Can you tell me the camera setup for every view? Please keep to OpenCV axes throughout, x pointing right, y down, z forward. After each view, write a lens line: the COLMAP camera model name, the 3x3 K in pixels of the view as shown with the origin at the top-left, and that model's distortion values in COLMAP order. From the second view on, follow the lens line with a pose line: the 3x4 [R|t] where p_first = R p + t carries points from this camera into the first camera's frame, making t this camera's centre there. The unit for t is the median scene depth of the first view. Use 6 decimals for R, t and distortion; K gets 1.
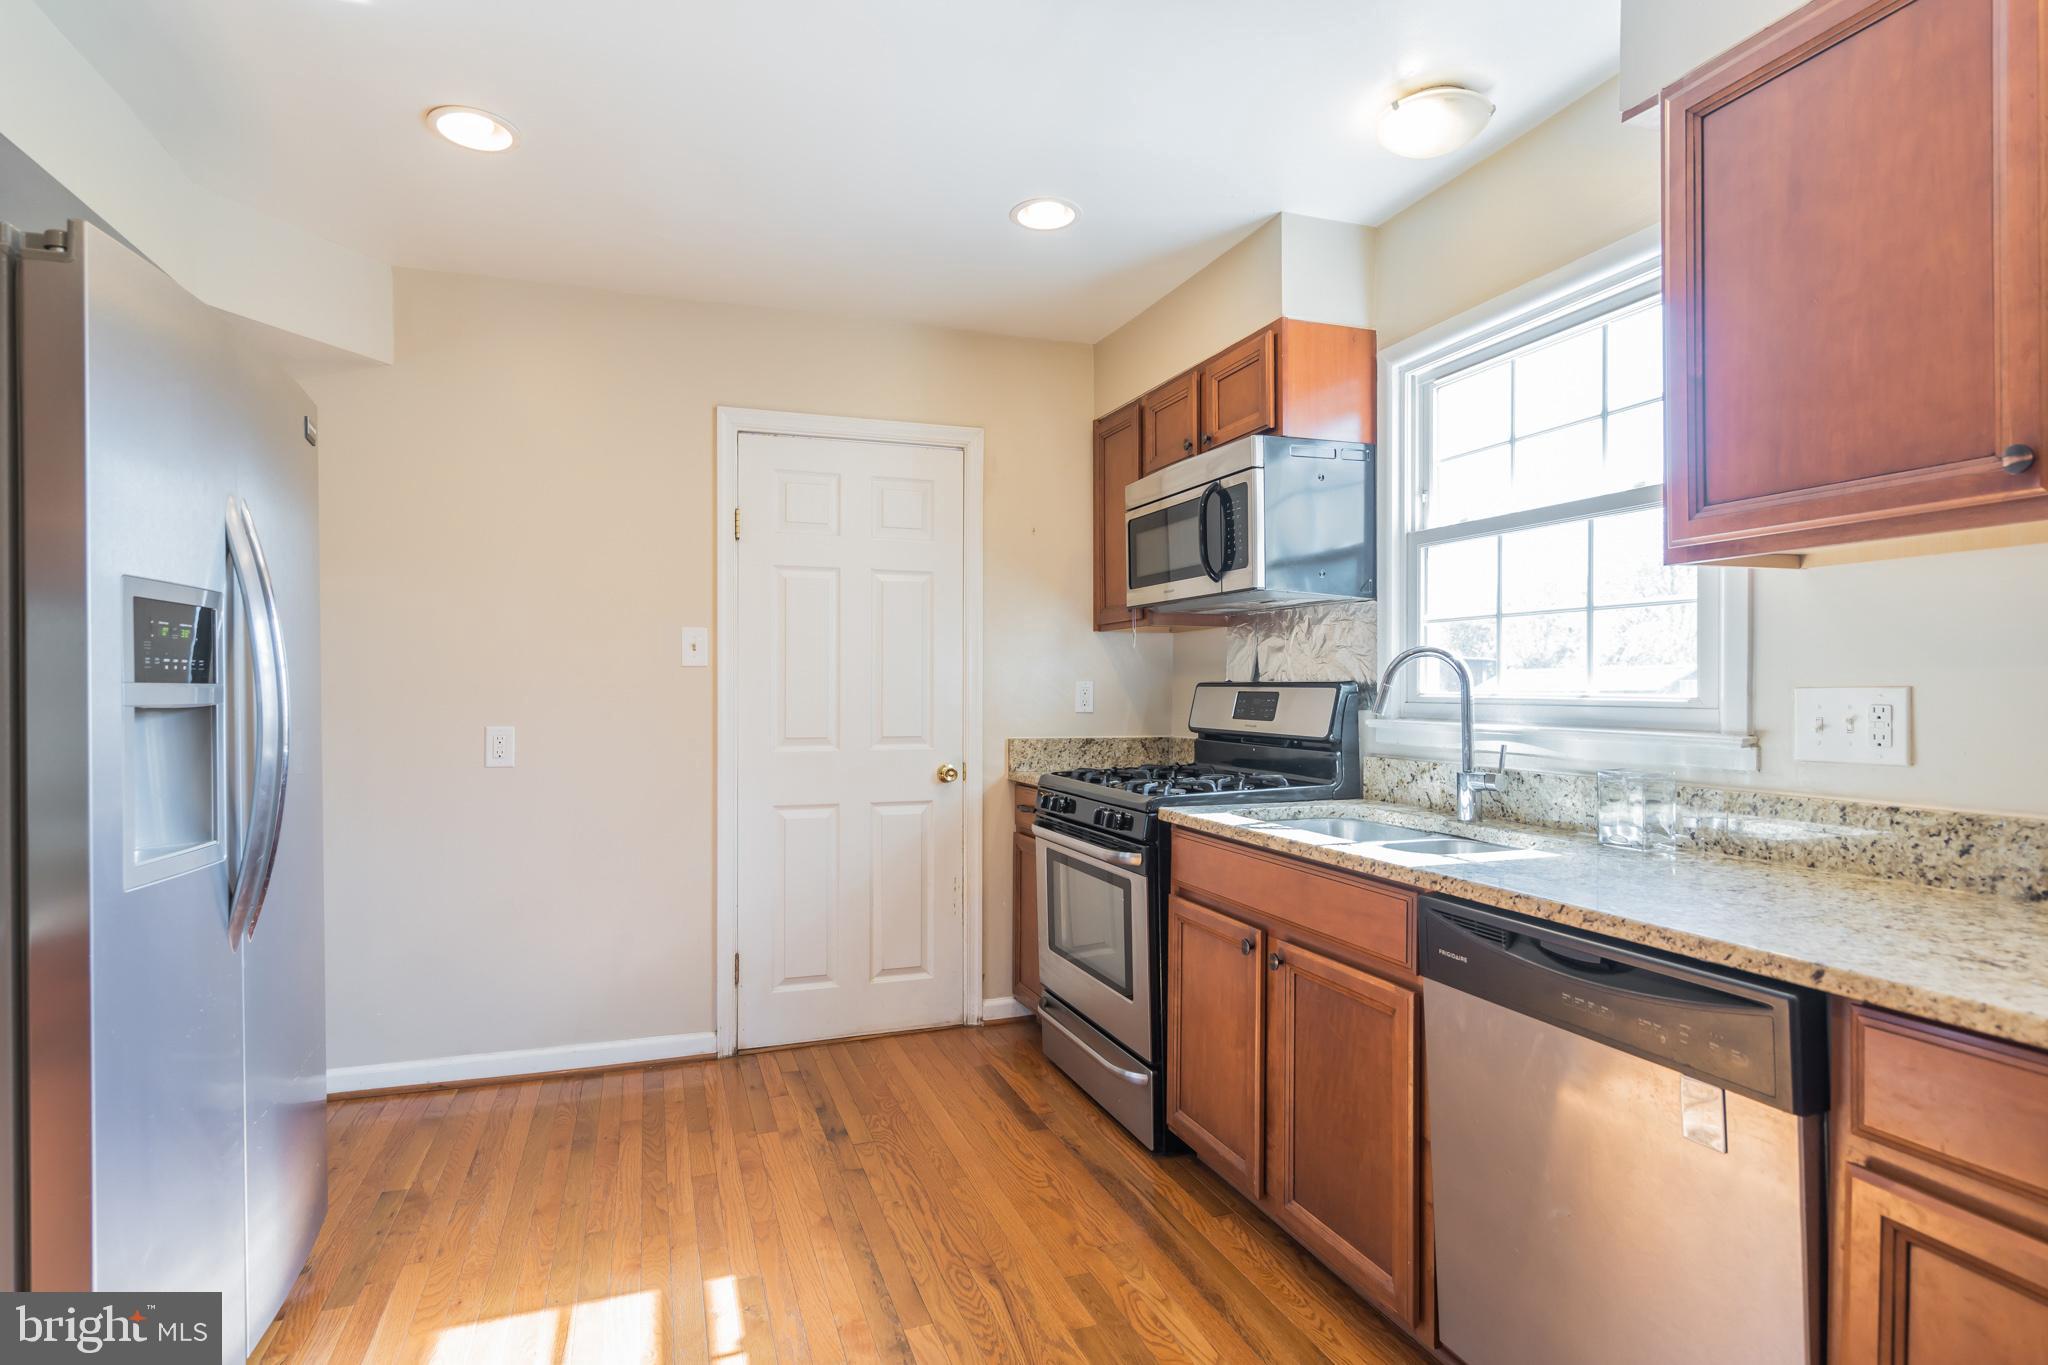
lens RADIAL K [[1034.1, 0, 1006.5], [0, 1034.1, 685.9], [0, 0, 1]] dist [0.005963, 0.000166]
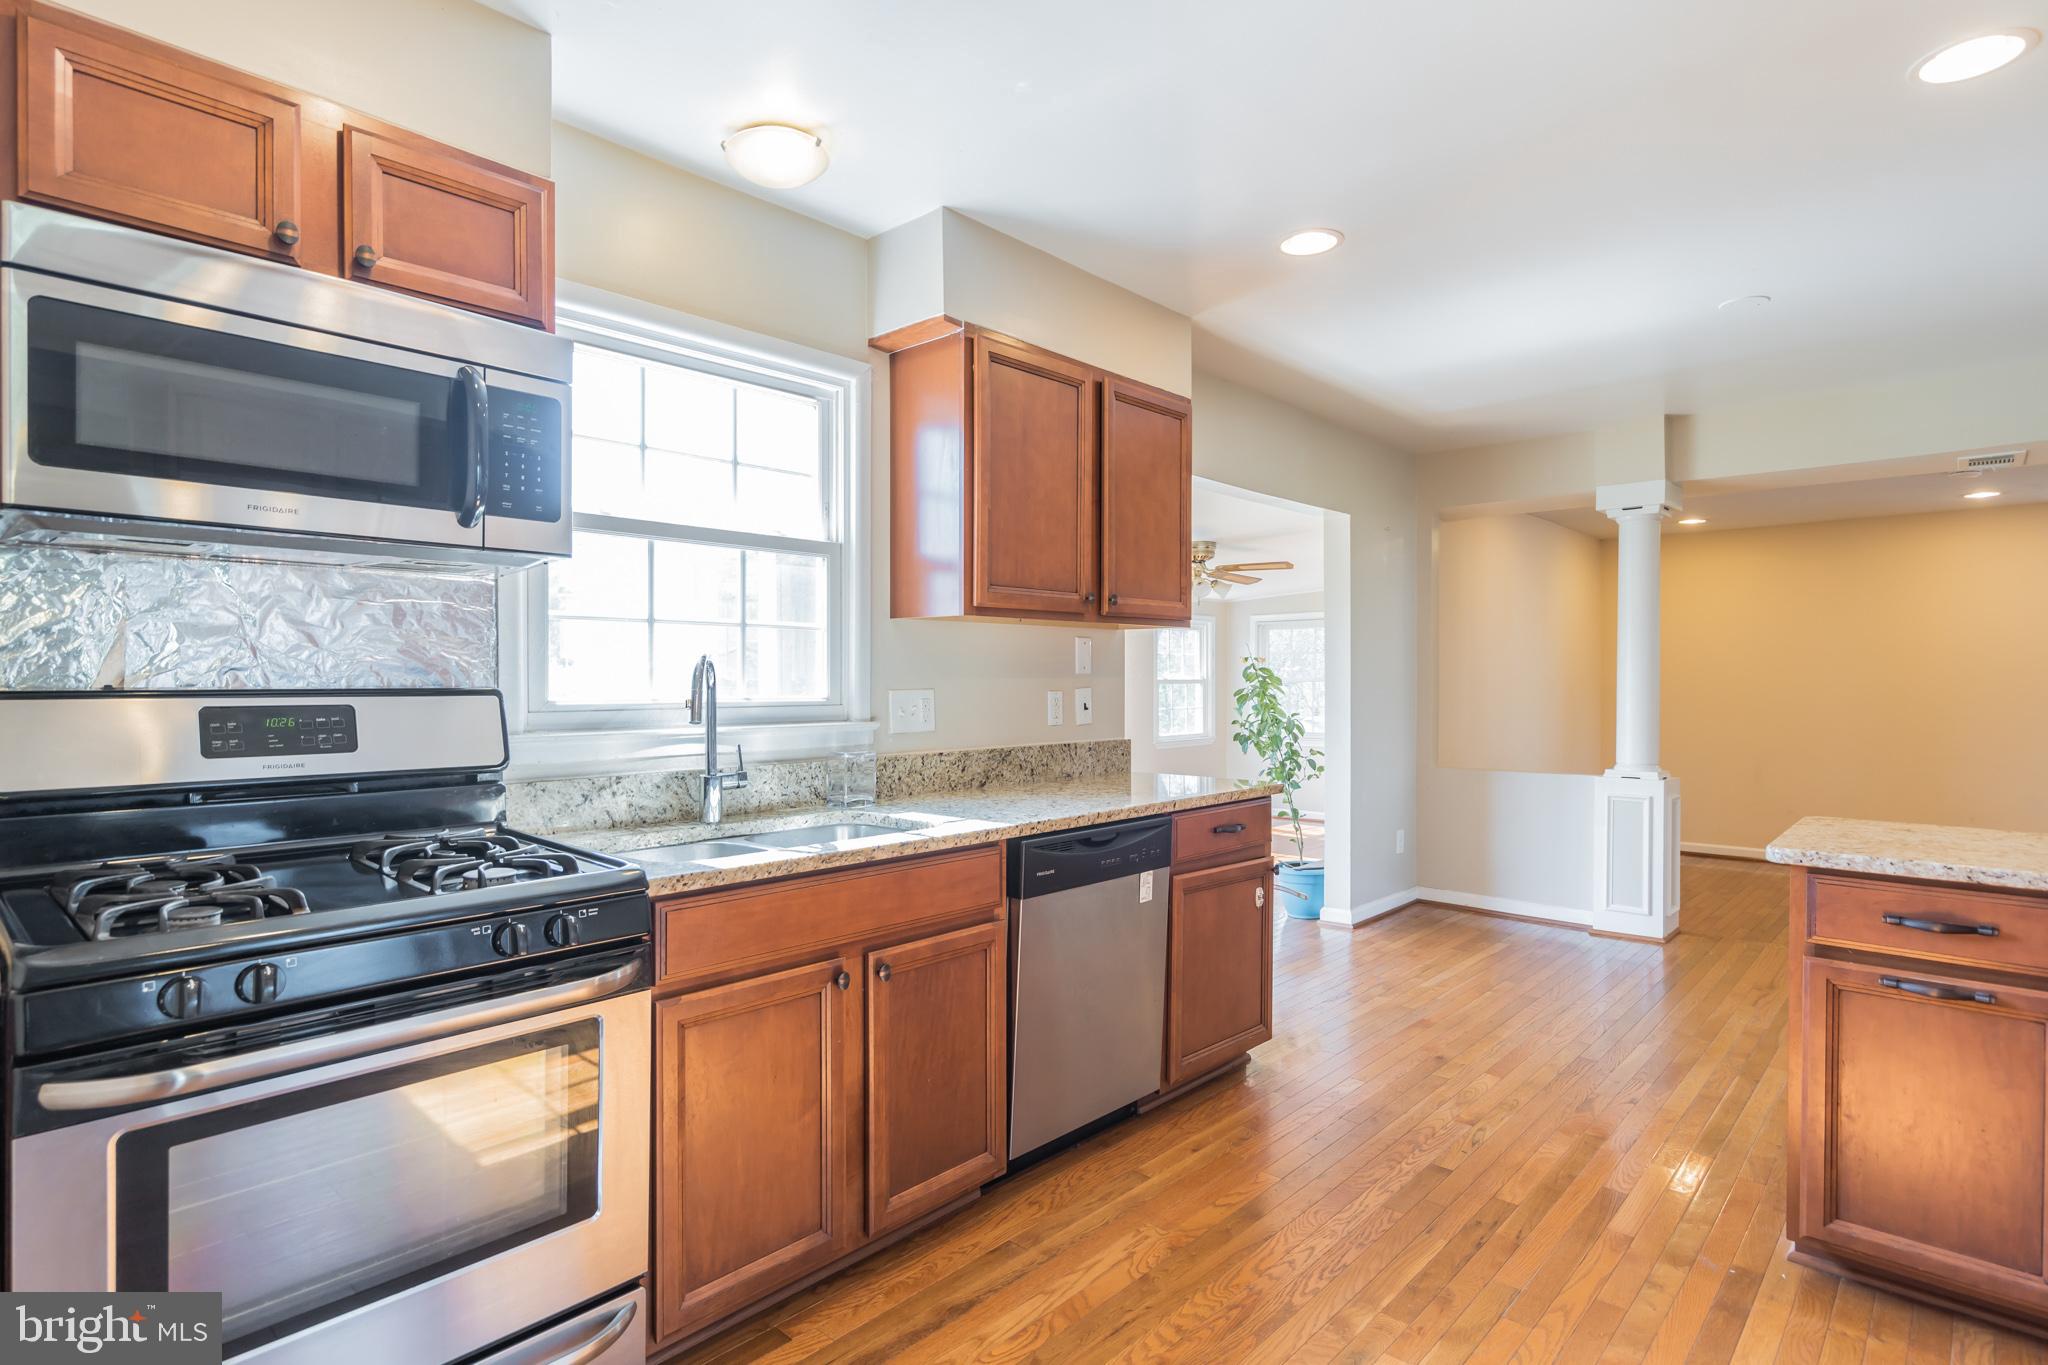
lens RADIAL K [[1034.1, 0, 1015.8], [0, 1034.1, 683.7], [0, 0, 1]] dist [0.005963, 0.000166]
pose [[-0.462081, -0.002685, 0.886834, -0.670490], [0.001034, 0.999993, 0.003566, -0.011875], [-0.886837, 0.002564, -0.462075, 1.339883]]
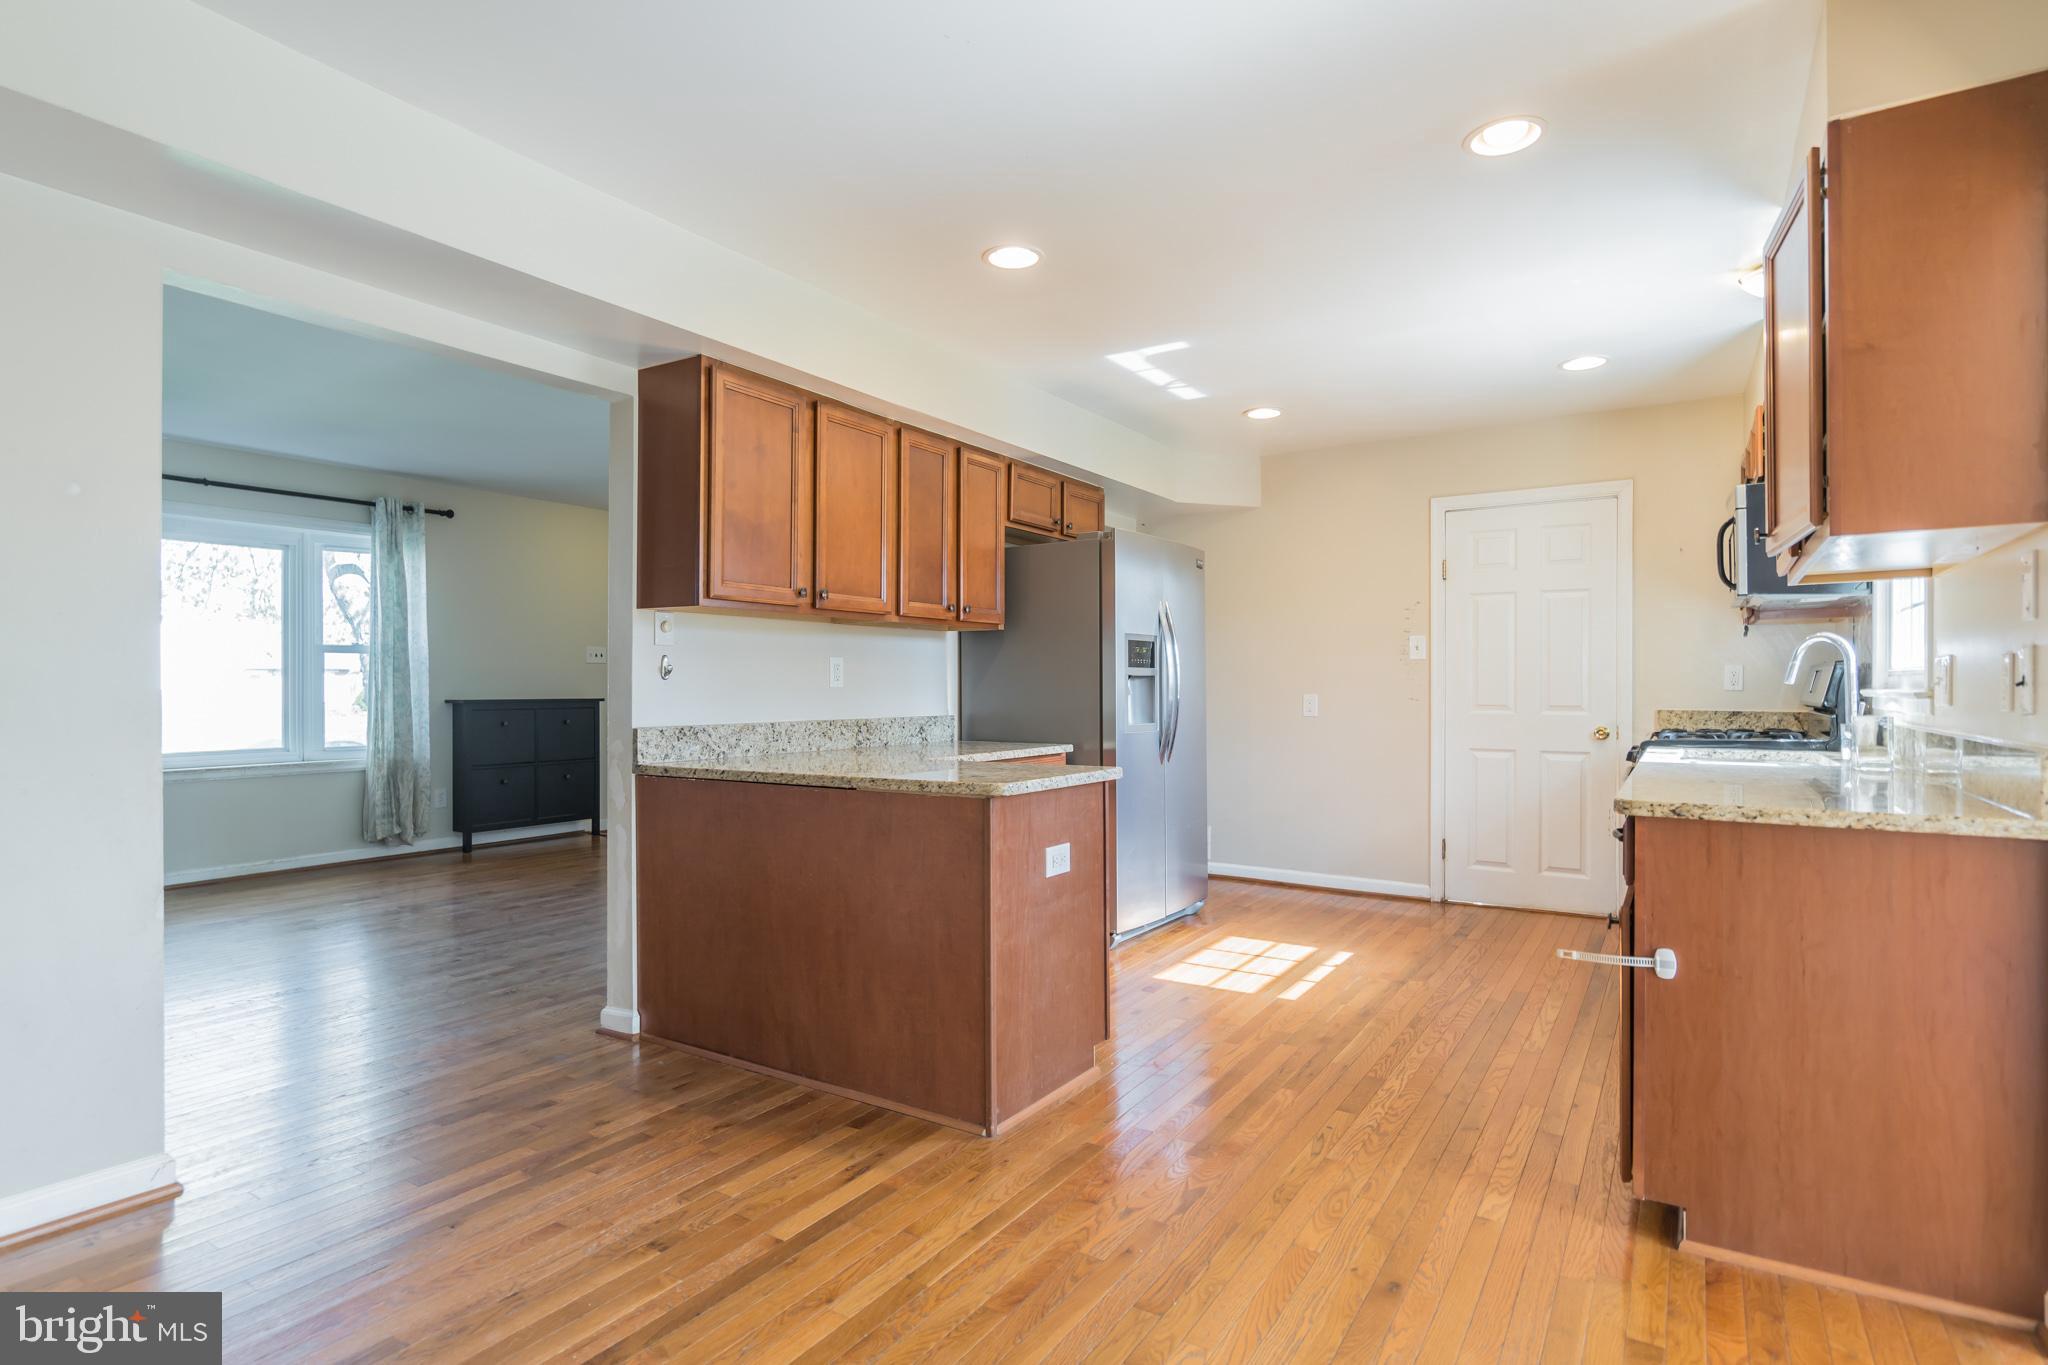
lens RADIAL K [[1034.1, 0, 1017.8], [0, 1034.1, 690.6], [0, 0, 1]] dist [0.005963, 0.000166]
pose [[0.611276, 0.002380, -0.791414, 0.951723], [0.000829, 0.999993, 0.003648, 0.036812], [0.791417, -0.002886, 0.611270, -0.784411]]
